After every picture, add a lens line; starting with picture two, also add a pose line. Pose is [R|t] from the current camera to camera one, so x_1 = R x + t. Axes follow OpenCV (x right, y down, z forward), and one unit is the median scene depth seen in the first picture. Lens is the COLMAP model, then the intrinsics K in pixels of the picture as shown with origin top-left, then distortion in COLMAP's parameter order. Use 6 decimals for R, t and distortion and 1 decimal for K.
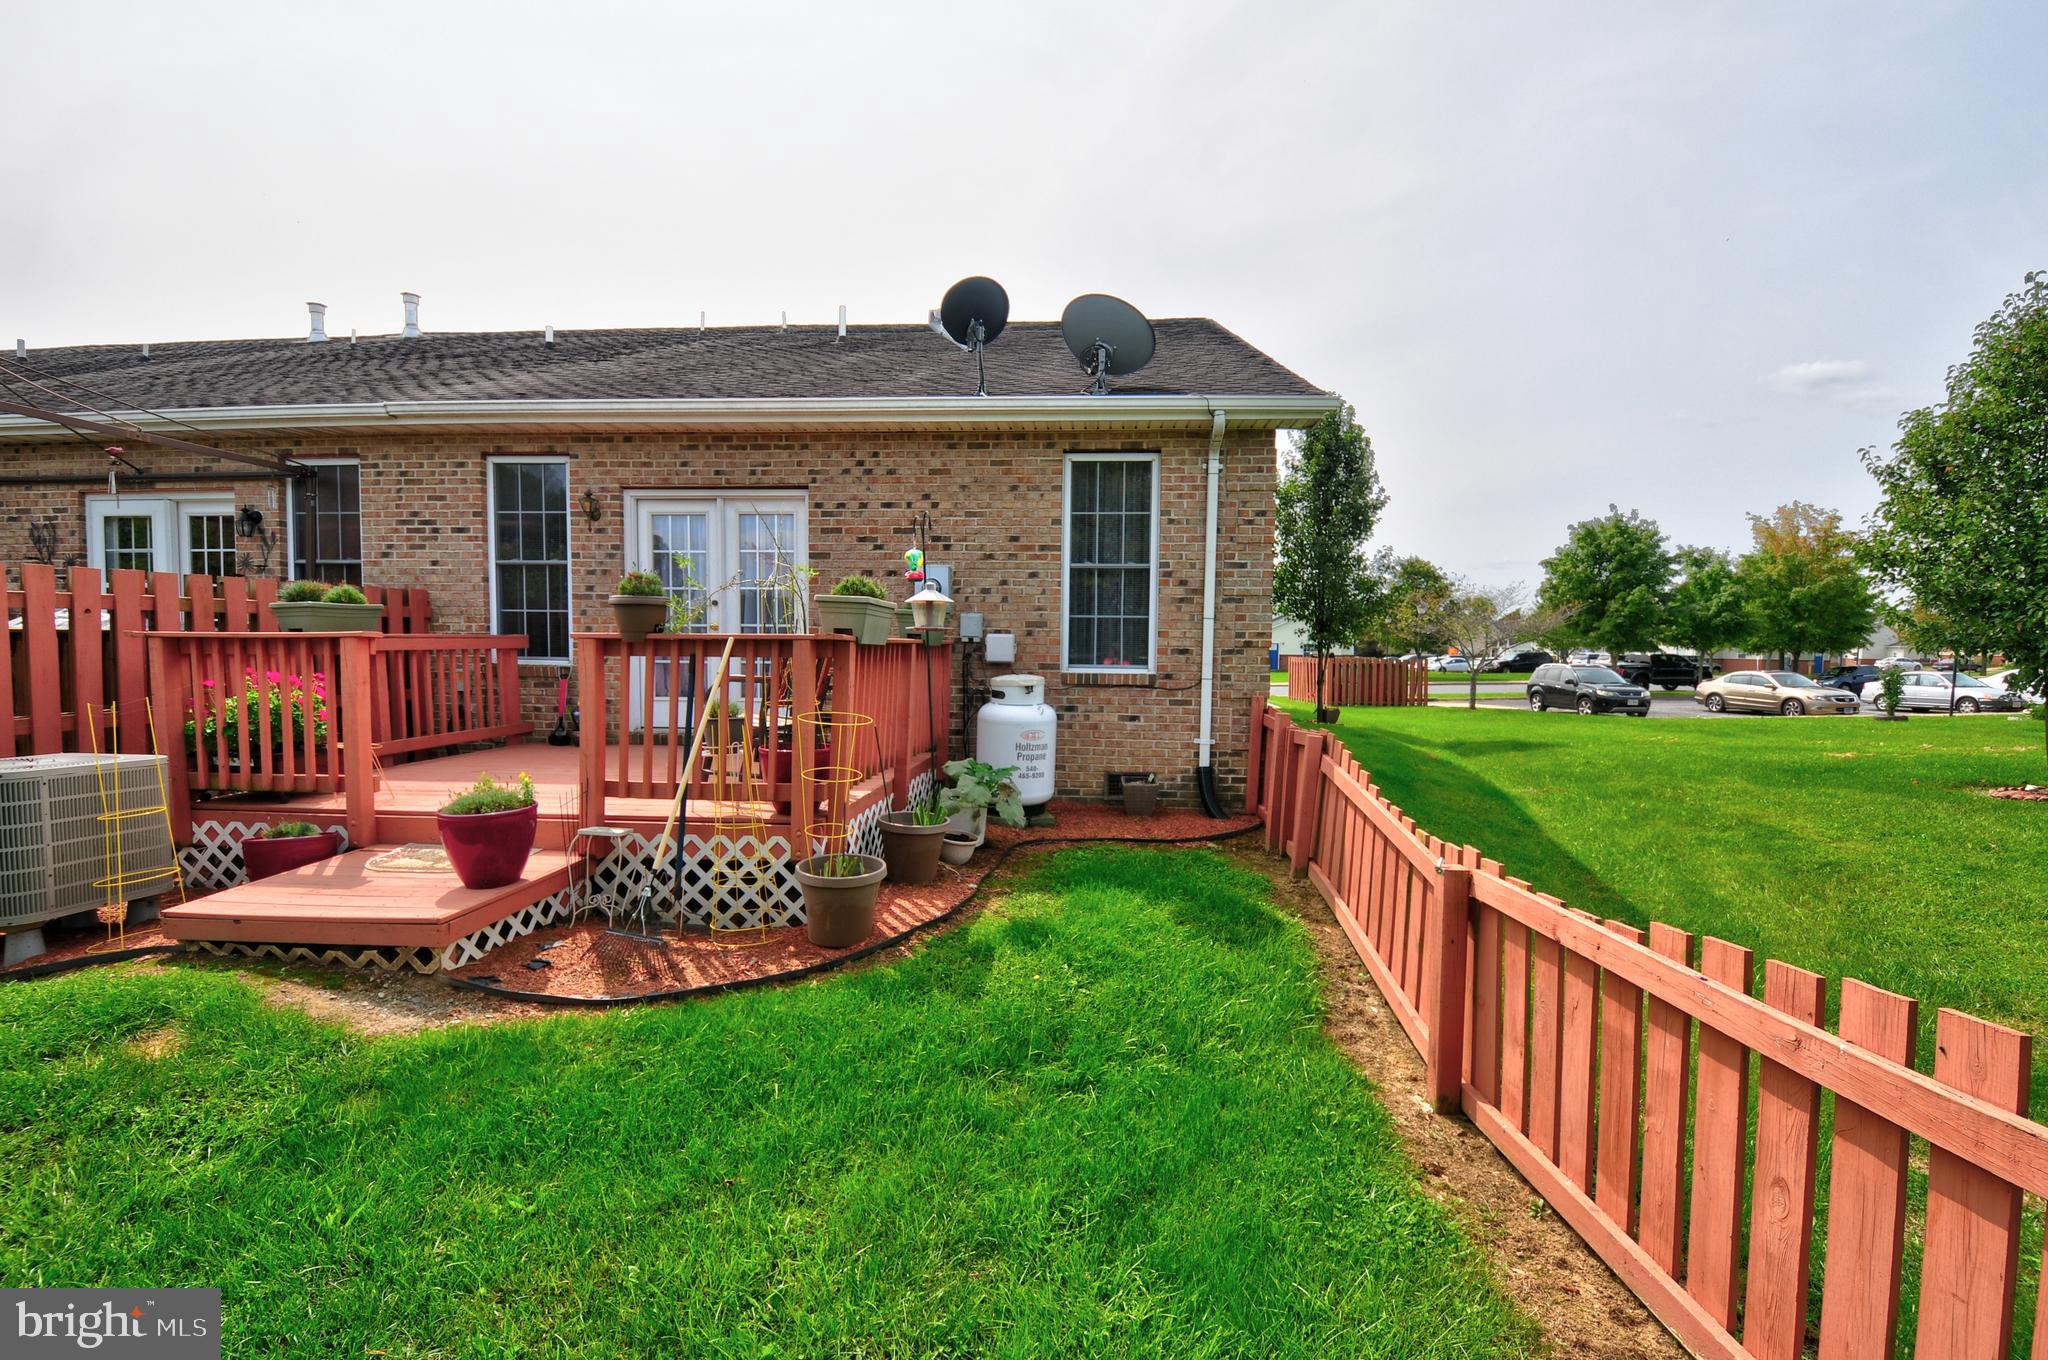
lens RADIAL K [[892.1, 0, 1033.9], [0, 892.1, 695.8], [0, 0, 1]] dist [0.012629, -0.020515]
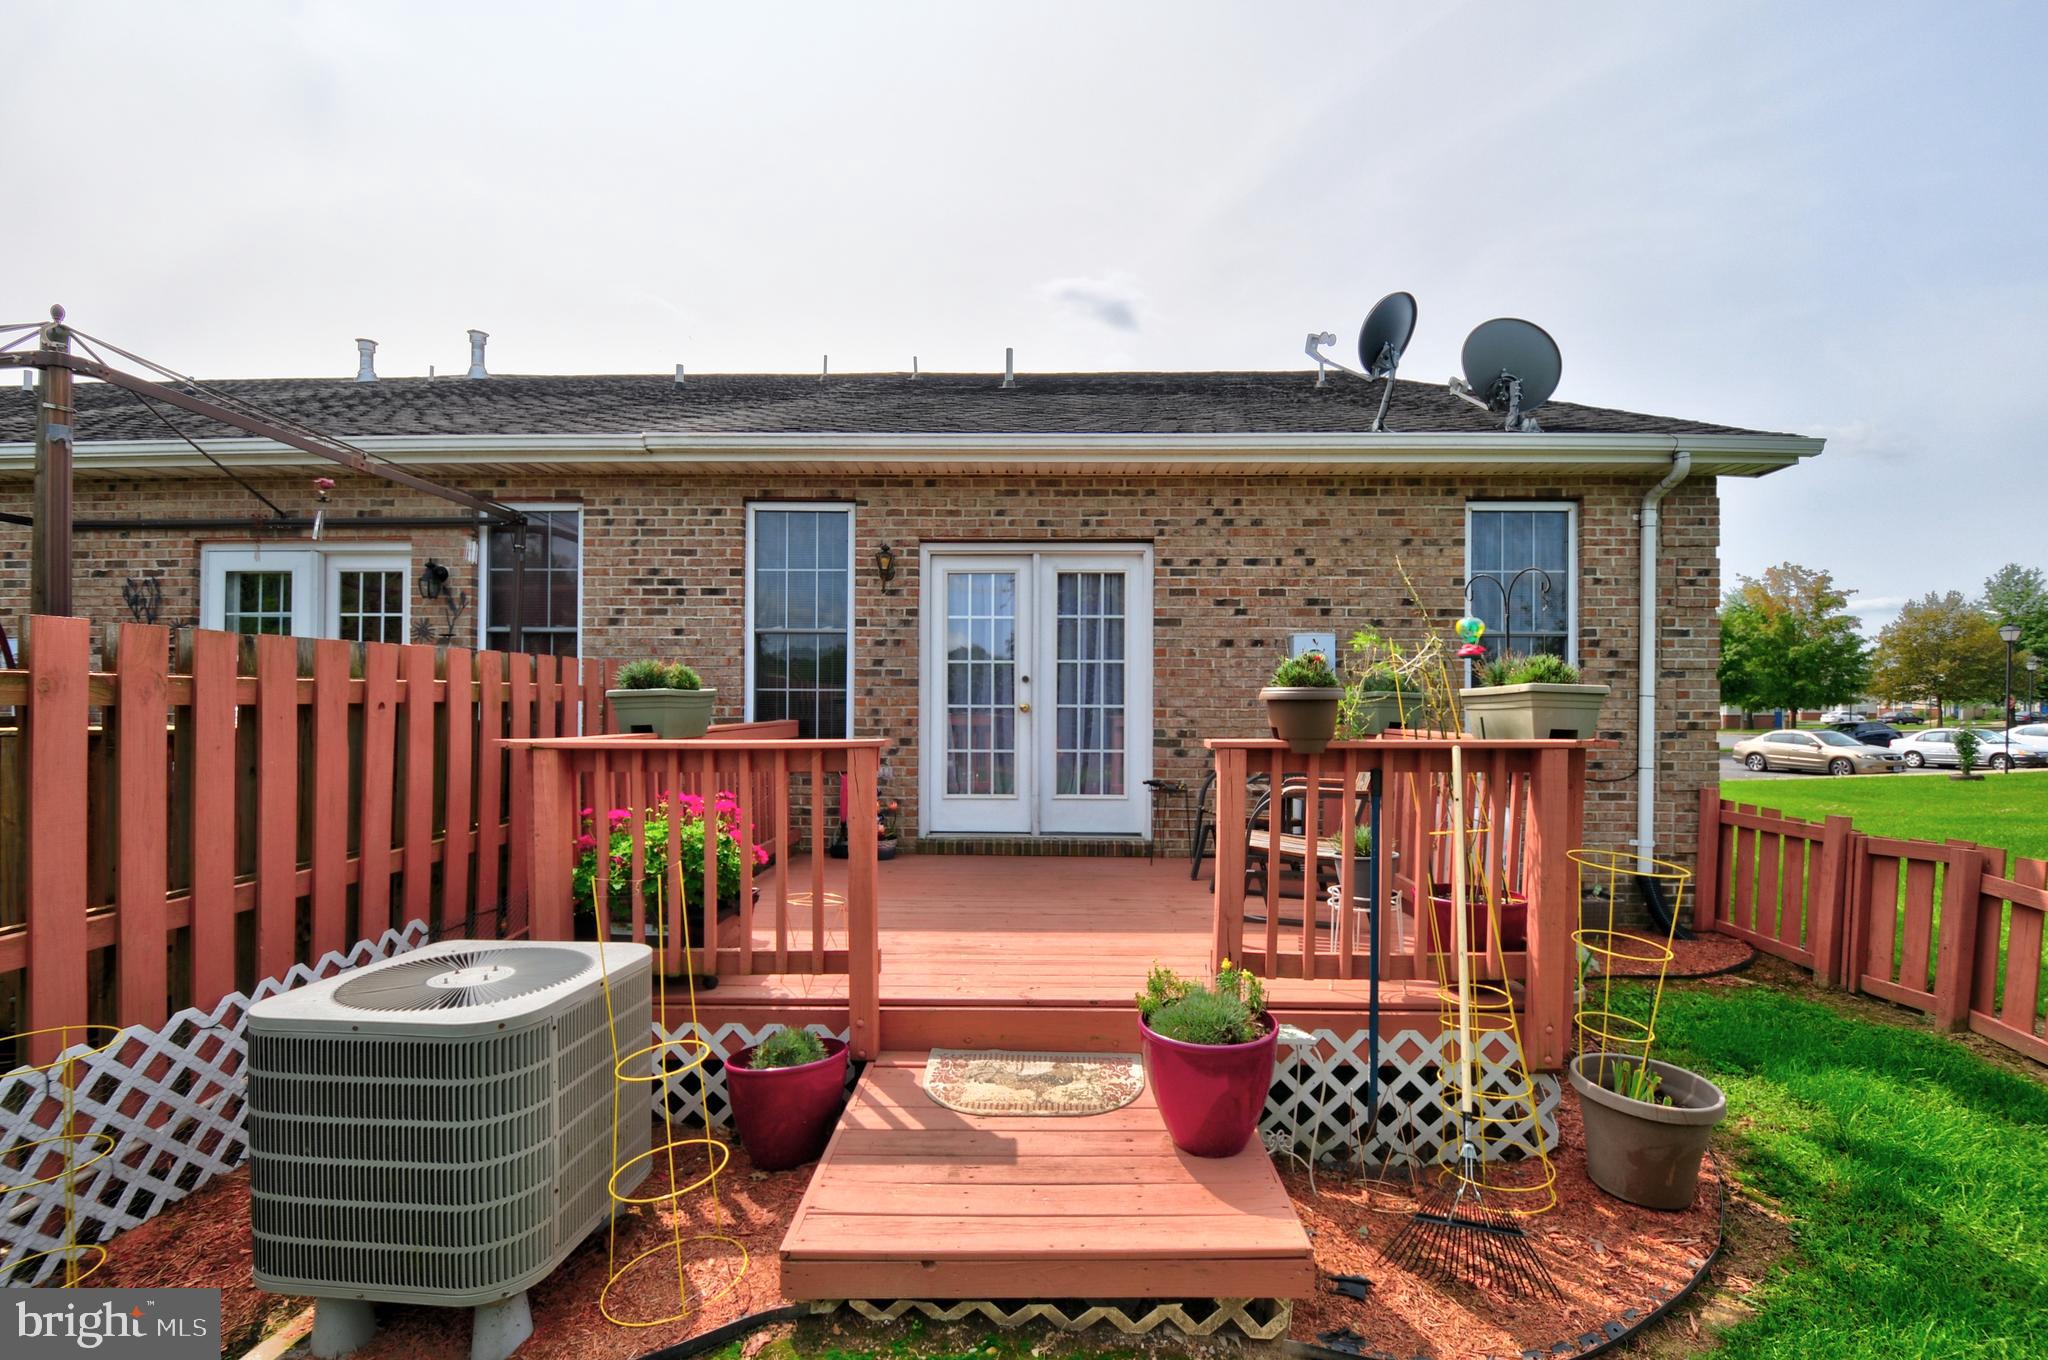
lens RADIAL K [[892.1, 0, 1033.9], [0, 892.1, 695.8], [0, 0, 1]] dist [0.012629, -0.020515]
pose [[0.998401, -0.006167, 0.056197, -0.409166], [0.009861, 0.997791, -0.065695, -0.035738], [-0.055668, 0.066144, 0.996256, 0.187117]]
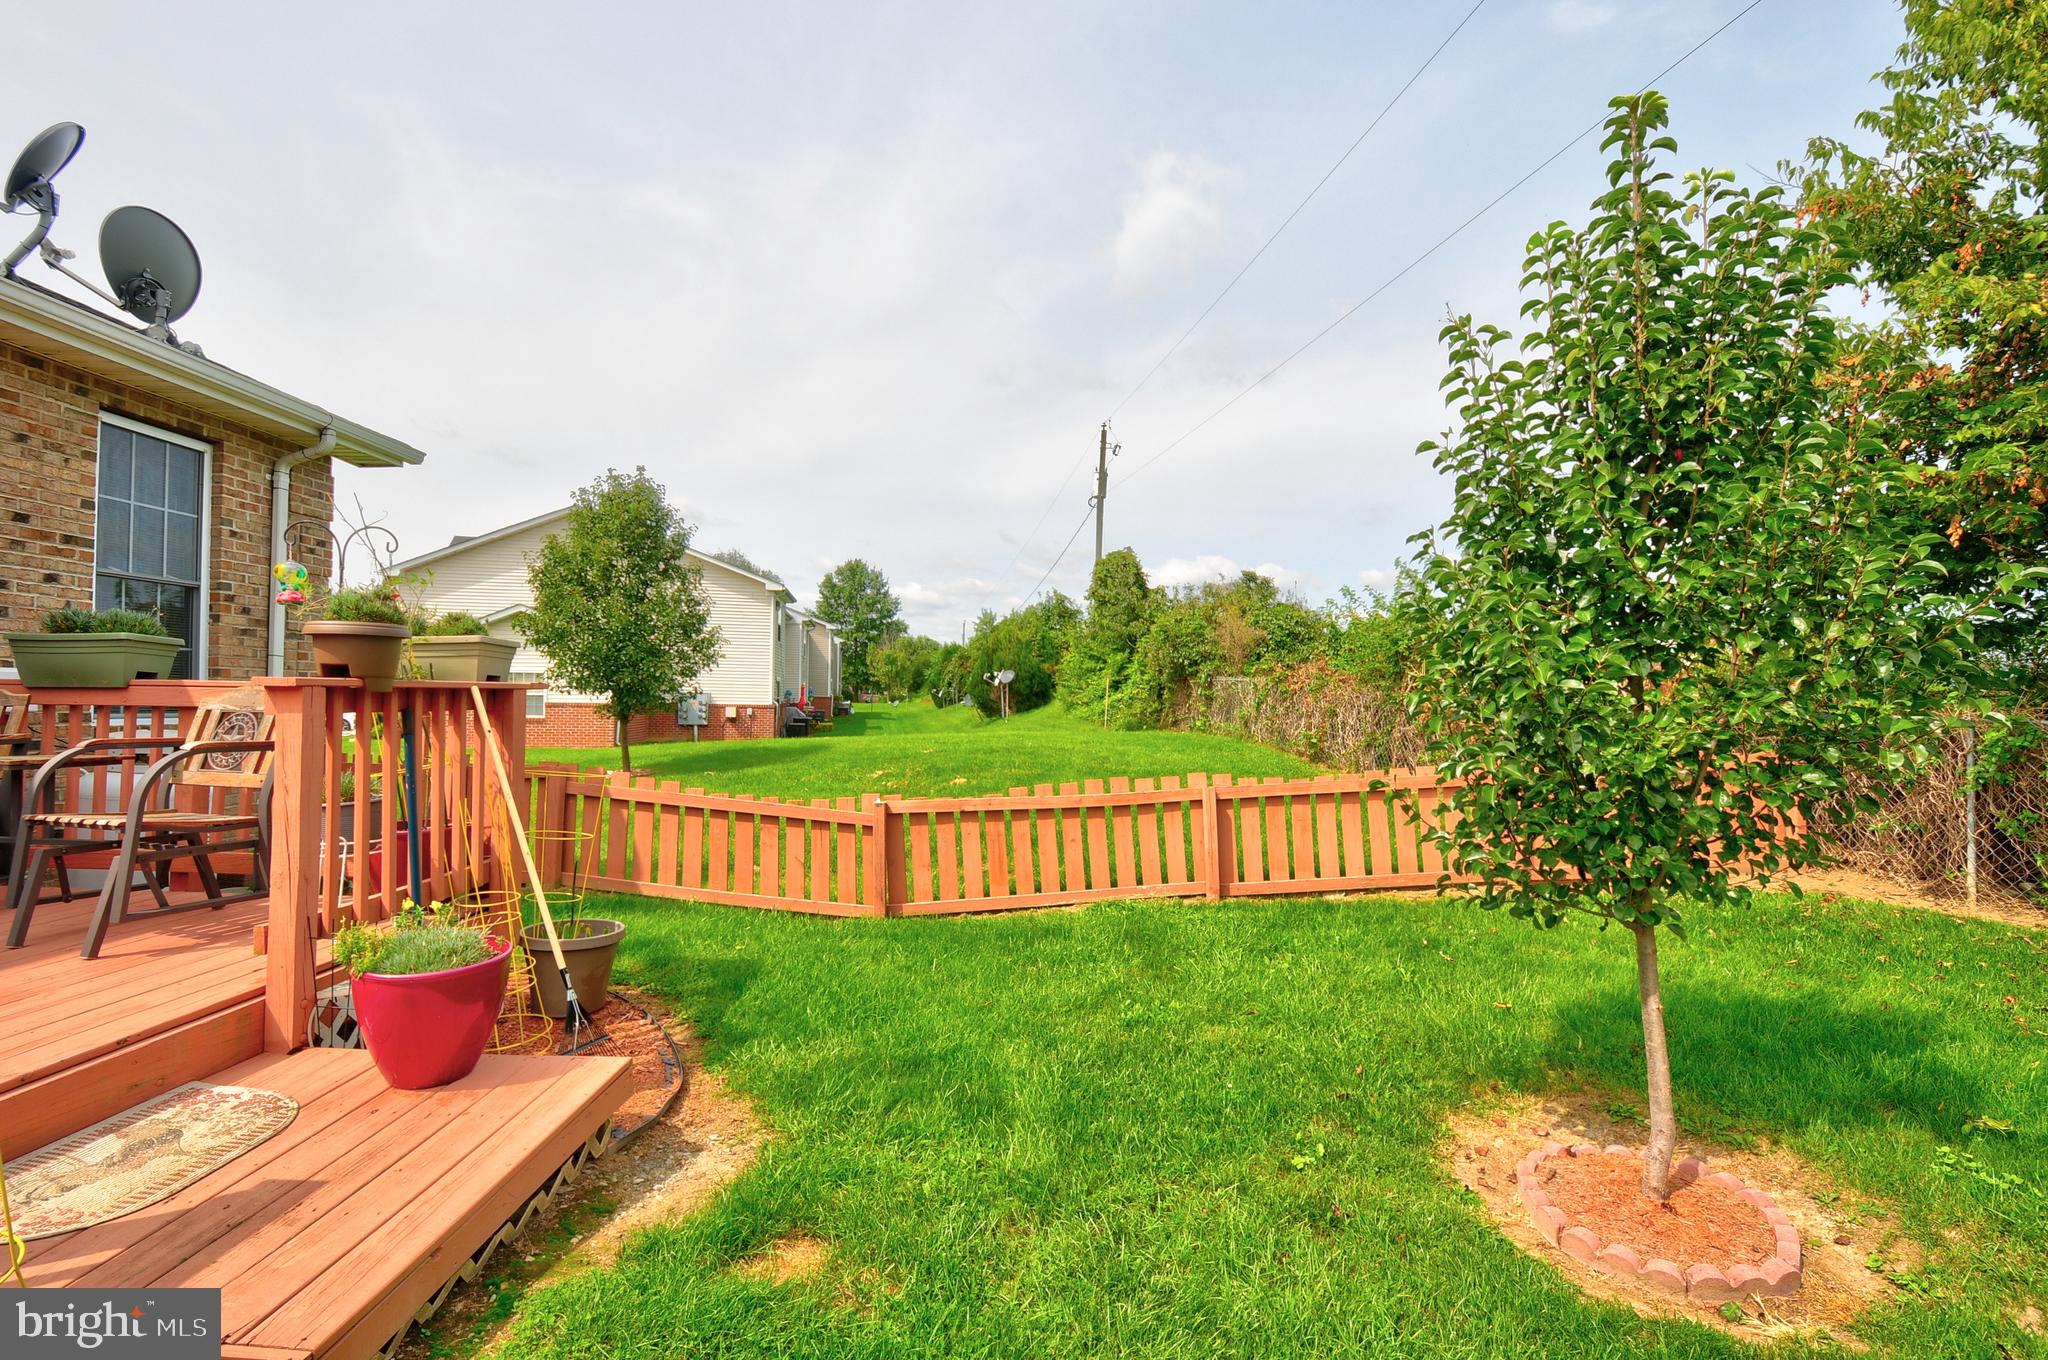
lens RADIAL K [[916.4, 0, 1025.8], [0, 916.4, 694.9], [0, 0, 1]] dist [0.000557, -0.008791]
pose [[-0.064731, -0.005839, 0.997886, -0.689881], [0.042789, 0.999047, 0.008621, -0.024998], [-0.996985, 0.043257, -0.064419, 0.329517]]
